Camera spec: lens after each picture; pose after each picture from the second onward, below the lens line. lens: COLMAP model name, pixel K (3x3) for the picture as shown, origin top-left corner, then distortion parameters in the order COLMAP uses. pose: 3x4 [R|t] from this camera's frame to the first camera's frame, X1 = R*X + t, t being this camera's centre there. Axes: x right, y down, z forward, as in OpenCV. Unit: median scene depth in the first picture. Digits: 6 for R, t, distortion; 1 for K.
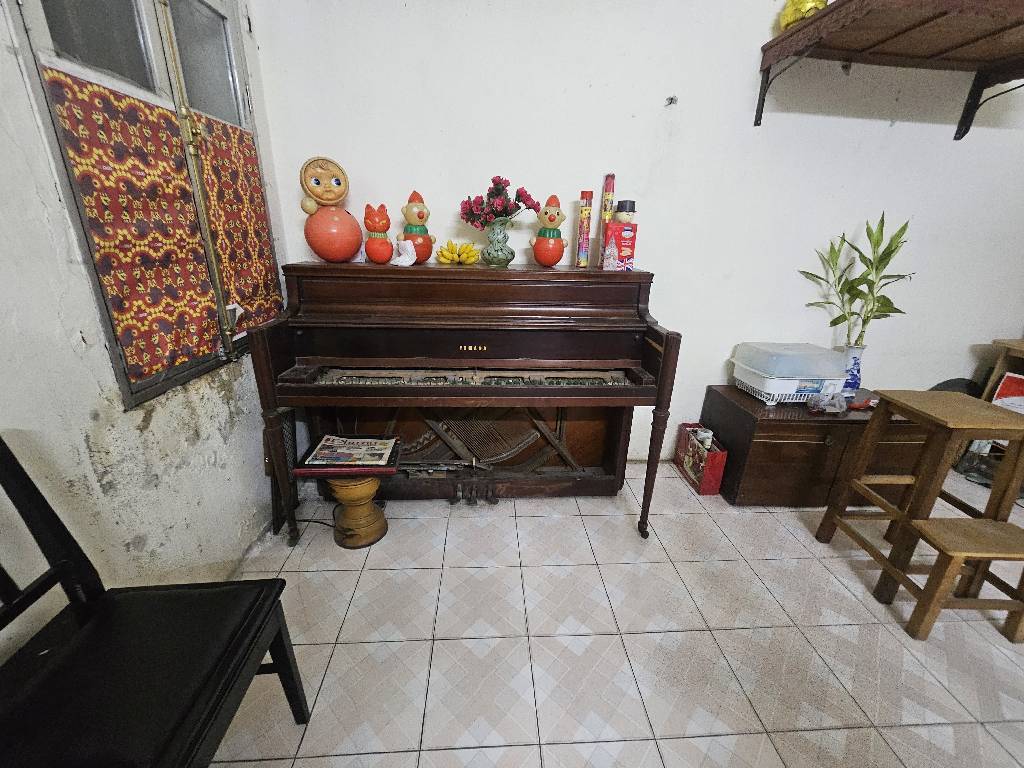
lens RADIAL K [[421.3, 0, 514.0], [0, 421.3, 387.1], [0, 0, 1]] dist [0.005552, -0.003770]
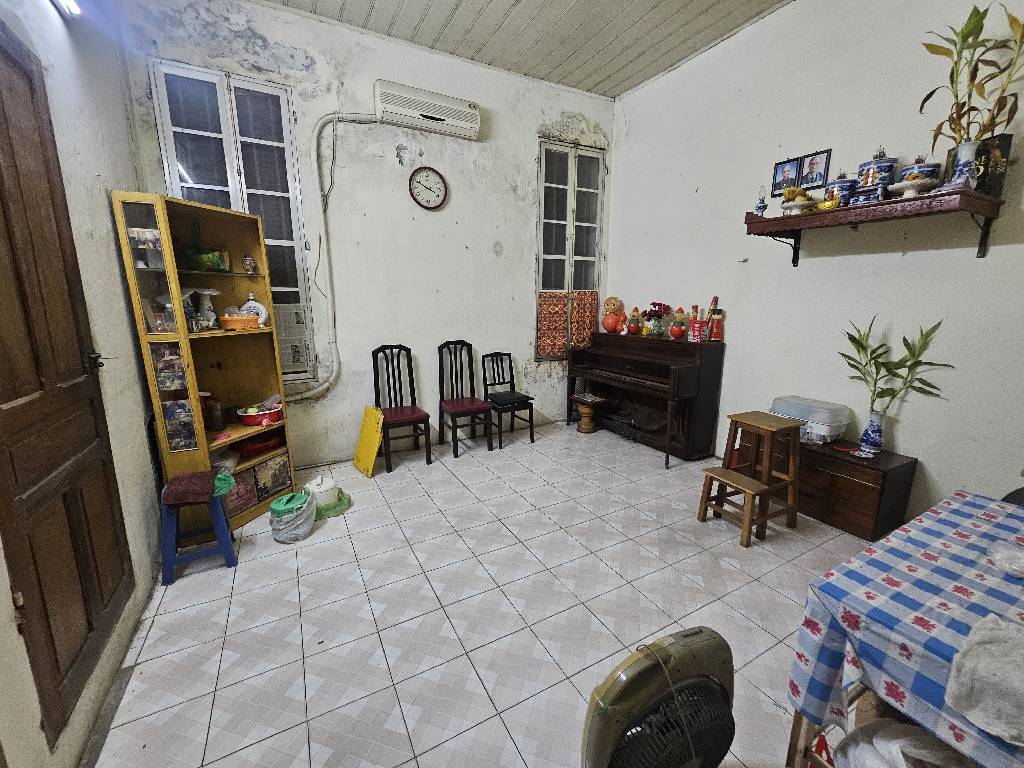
lens RADIAL K [[421.3, 0, 514.0], [0, 421.3, 387.1], [0, 0, 1]] dist [0.005552, -0.003770]
pose [[0.425913, 0.157546, -0.890942, 2.105874], [-0.303890, 0.952426, 0.023144, 0.194930], [0.852203, 0.260891, 0.453527, -0.781905]]
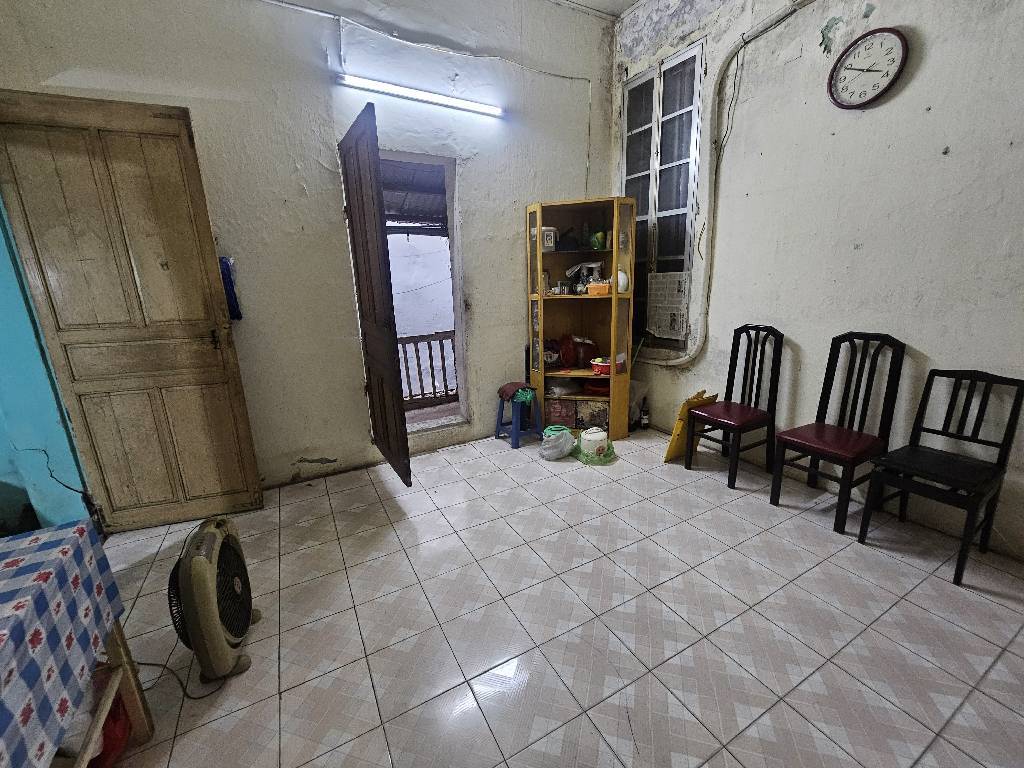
lens RADIAL K [[421.3, 0, 514.0], [0, 421.3, 387.1], [0, 0, 1]] dist [0.005552, -0.003770]
pose [[-0.904216, 0.106277, -0.413640, 1.318026], [-0.144997, 0.834618, 0.531402, -0.397508], [0.401707, 0.540479, -0.739266, 0.824625]]
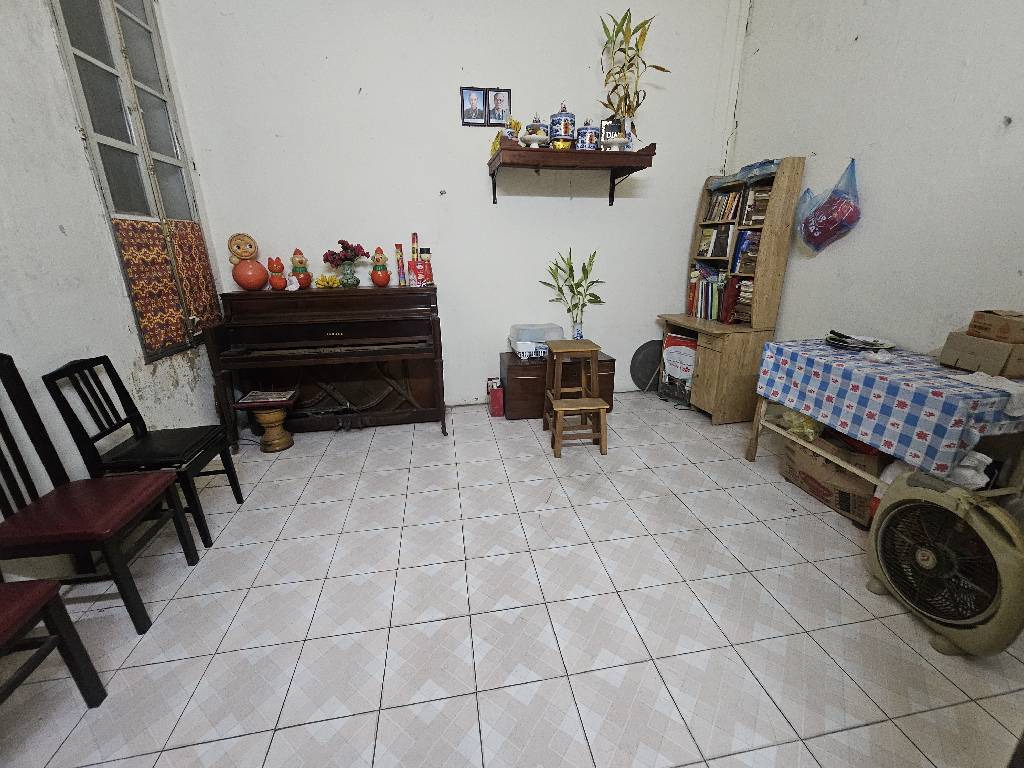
lens RADIAL K [[421.3, 0, 514.0], [0, 421.3, 387.1], [0, 0, 1]] dist [0.005552, -0.003770]
pose [[0.993080, -0.073943, 0.091235, 0.540082], [0.077414, 0.996381, -0.035112, 0.287533], [-0.088308, 0.041932, 0.995210, -0.952168]]
